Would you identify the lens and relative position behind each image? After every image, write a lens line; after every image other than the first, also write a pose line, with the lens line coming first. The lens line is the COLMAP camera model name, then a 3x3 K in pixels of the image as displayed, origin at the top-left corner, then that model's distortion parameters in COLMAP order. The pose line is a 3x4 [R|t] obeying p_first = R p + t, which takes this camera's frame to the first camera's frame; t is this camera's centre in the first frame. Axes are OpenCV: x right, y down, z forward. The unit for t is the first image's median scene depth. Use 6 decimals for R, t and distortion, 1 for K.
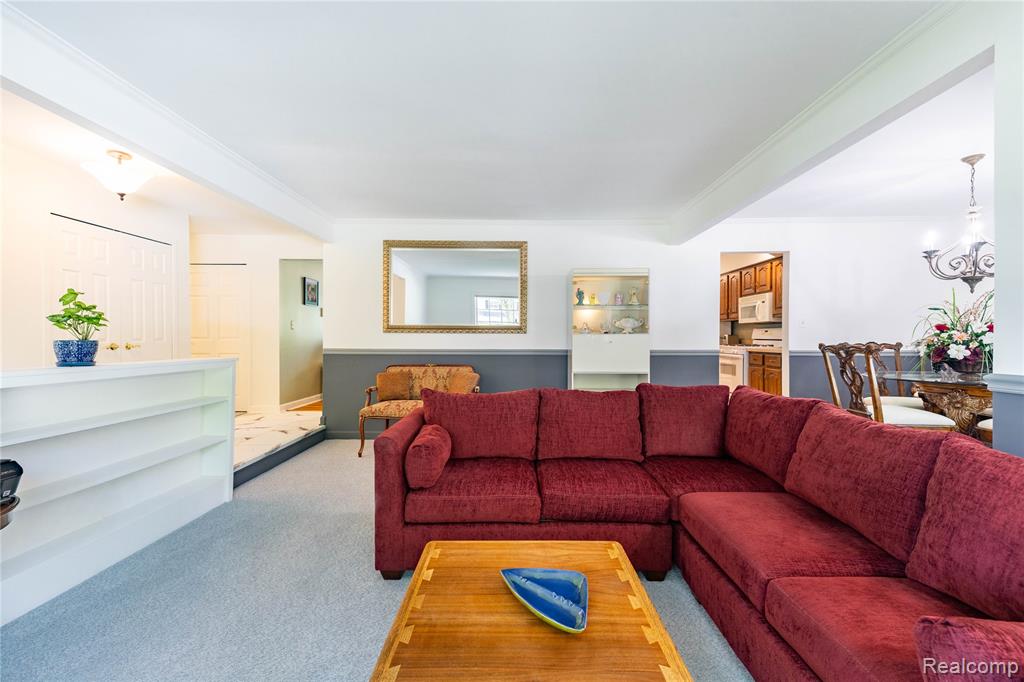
lens RADIAL K [[416.2, 0, 512.9], [0, 416.2, 338.6], [0, 0, 1]] dist [0.055624, -0.020356]
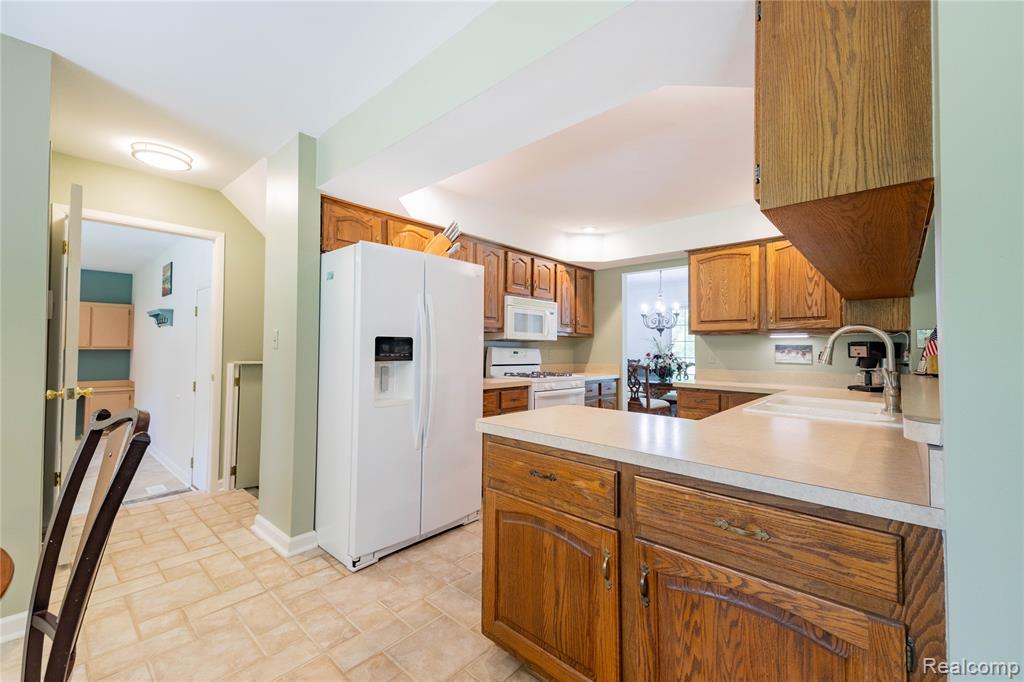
lens RADIAL K [[416.2, 0, 512.9], [0, 416.2, 338.6], [0, 0, 1]] dist [0.055624, -0.020356]
pose [[-0.743384, 0.010857, 0.668776, 0.177244], [-0.007126, 0.999683, -0.024150, -0.027740], [-0.668827, -0.022719, -0.743071, 1.749414]]
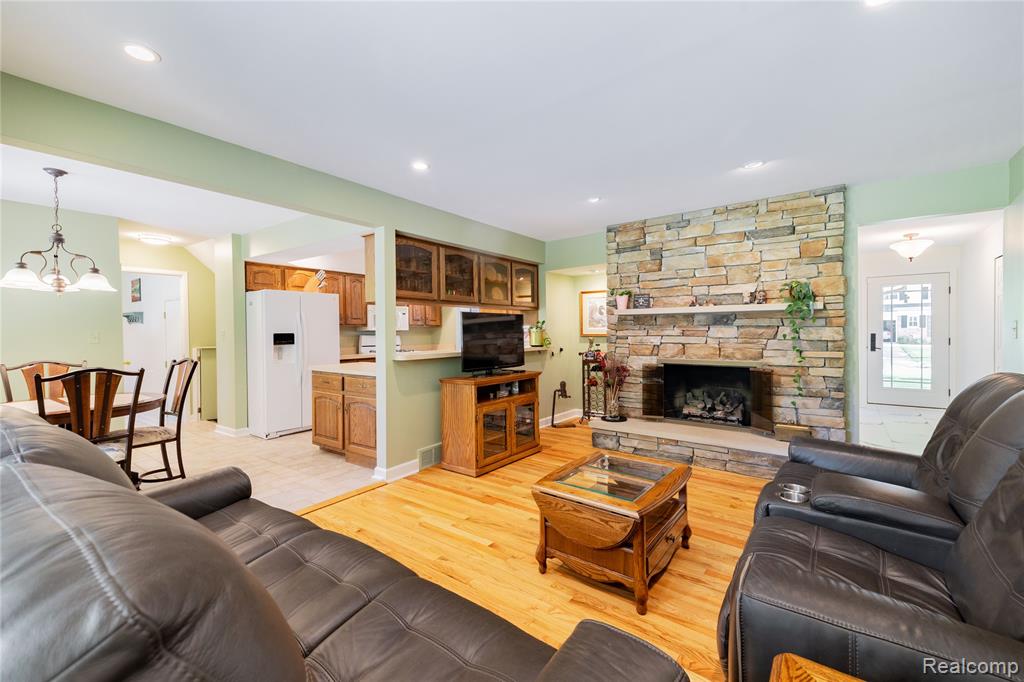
lens RADIAL K [[420.8, 0, 517.0], [0, 420.8, 335.2], [0, 0, 1]] dist [0.055844, -0.021035]
pose [[-0.806871, 0.001843, 0.590725, -0.407814], [0.010456, 0.999883, 0.011163, -0.039919], [-0.590636, 0.015184, -0.806795, 1.963280]]
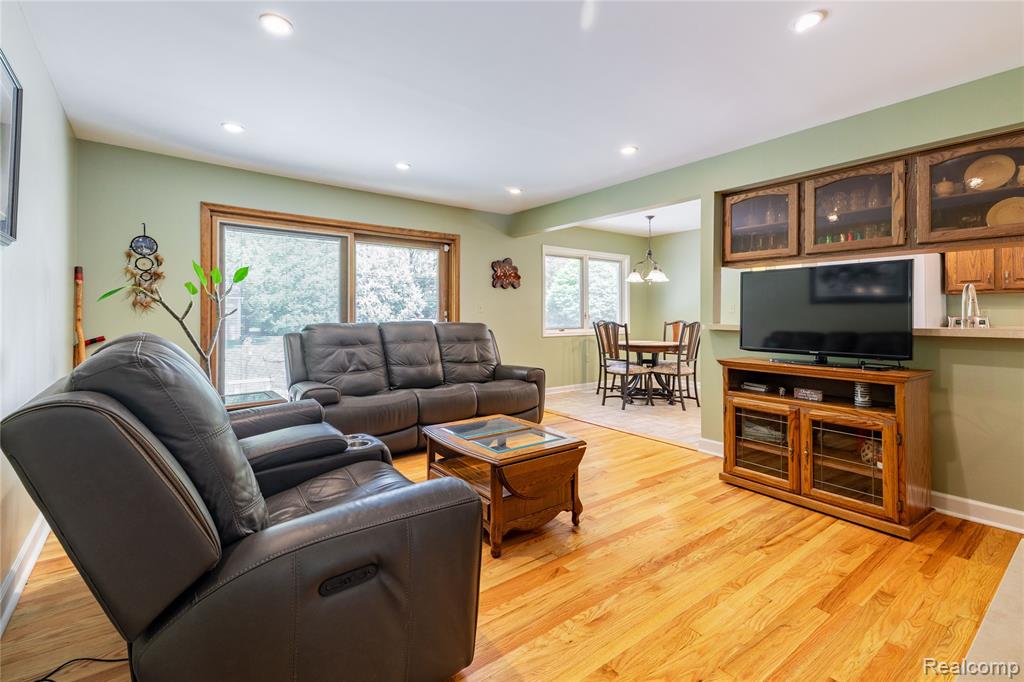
lens RADIAL K [[460.9, 0, 528.3], [0, 460.9, 312.7], [0, 0, 1]] dist [0.067610, -0.029635]
pose [[0.780241, 0.003155, 0.625471, -0.514454], [0.000451, 0.999984, -0.005606, -0.015900], [-0.625479, 0.004656, 0.780227, 1.159948]]
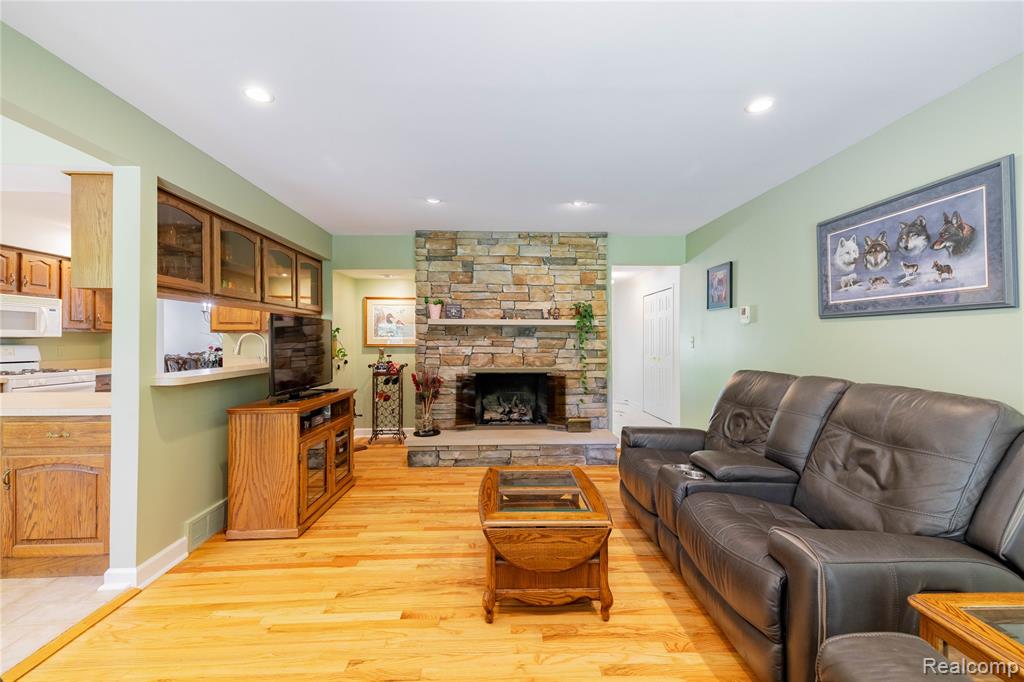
lens RADIAL K [[416.2, 0, 512.9], [0, 416.2, 338.6], [0, 0, 1]] dist [0.055624, -0.020356]
pose [[-0.998987, -0.000844, -0.044995, -0.188953], [-0.000805, 0.999999, -0.000886, -0.041042], [0.044995, -0.000849, -0.998987, 1.973059]]
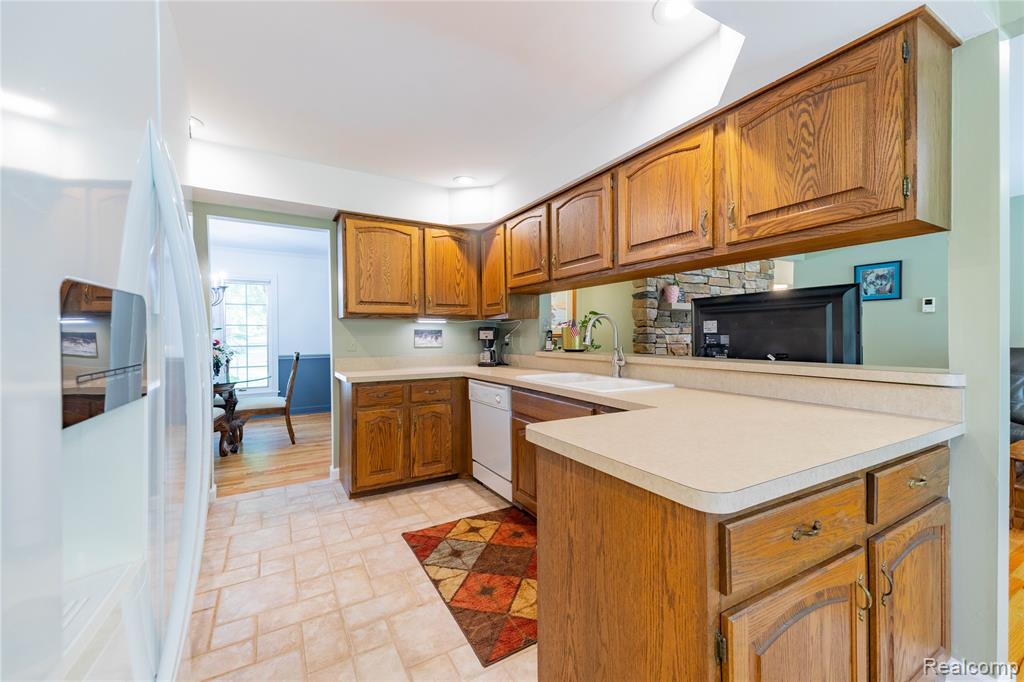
lens RADIAL K [[416.2, 0, 512.9], [0, 416.2, 338.6], [0, 0, 1]] dist [0.055624, -0.020356]
pose [[-0.863285, 0.011791, -0.504579, 0.532979], [0.007180, 0.999913, 0.011082, -0.028997], [0.504665, 0.005945, -0.863295, 1.629831]]
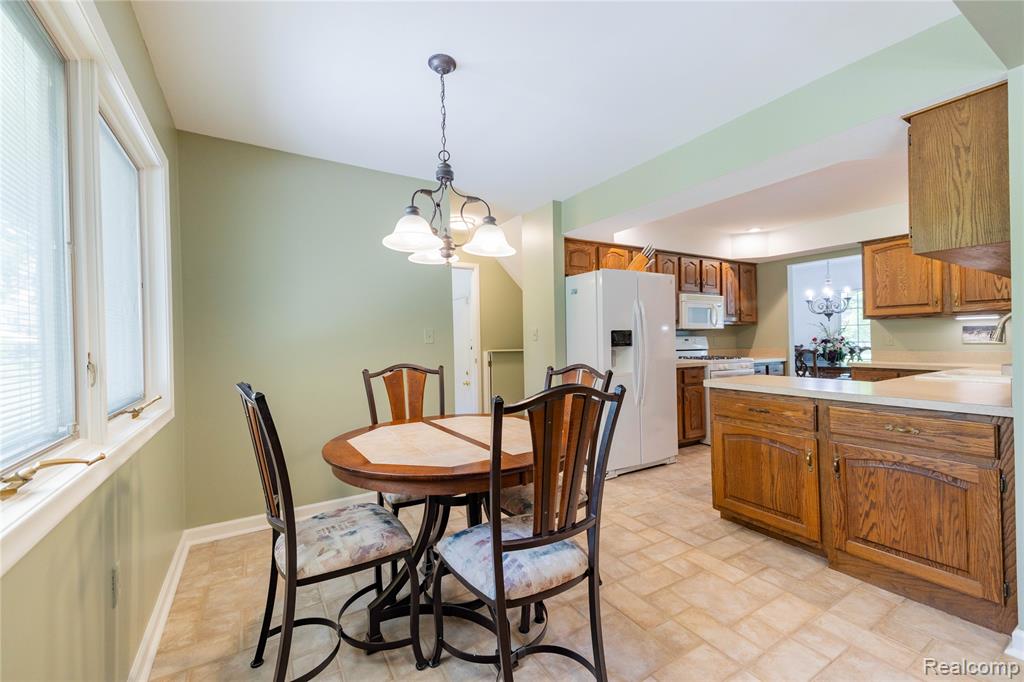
lens RADIAL K [[416.2, 0, 512.9], [0, 416.2, 338.6], [0, 0, 1]] dist [0.055624, -0.020356]
pose [[-0.523072, 0.011912, 0.852205, 0.095305], [0.017058, 0.999848, -0.003506, -0.026743], [-0.852118, 0.012703, -0.523196, 1.992069]]
